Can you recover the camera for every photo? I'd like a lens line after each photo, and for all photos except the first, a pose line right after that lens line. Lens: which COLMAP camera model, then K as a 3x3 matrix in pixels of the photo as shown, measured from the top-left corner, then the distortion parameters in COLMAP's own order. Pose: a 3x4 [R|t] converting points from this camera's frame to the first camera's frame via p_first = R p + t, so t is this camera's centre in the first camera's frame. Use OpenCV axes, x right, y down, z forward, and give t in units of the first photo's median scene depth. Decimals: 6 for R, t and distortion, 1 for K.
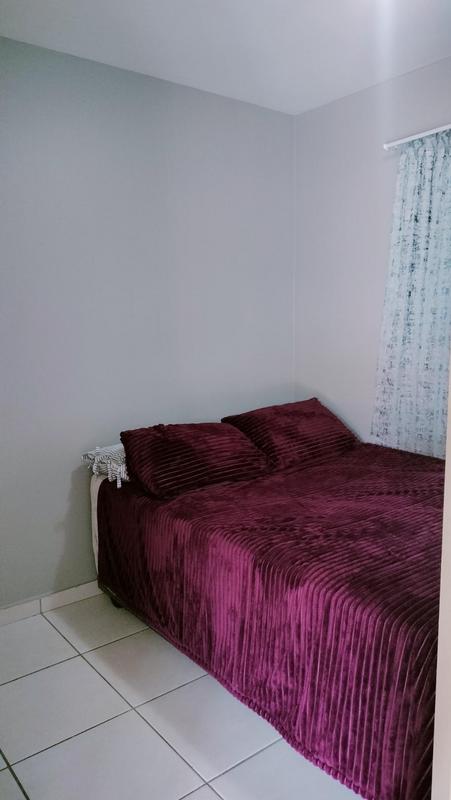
lens RADIAL K [[601.0, 0, 220.1], [0, 601.0, 397.3], [0, 0, 1]] dist [0.052203, -0.050370]
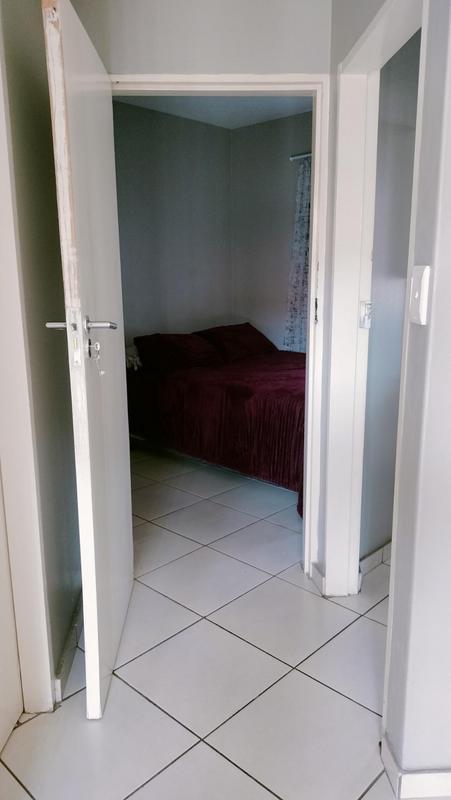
lens RADIAL K [[601.0, 0, 227.8], [0, 601.0, 404.2], [0, 0, 1]] dist [0.052203, -0.050370]
pose [[0.987569, -0.026925, 0.154866, -0.169449], [0.015452, 0.997078, 0.074811, 0.118078], [-0.156428, -0.071488, 0.985099, -0.642439]]
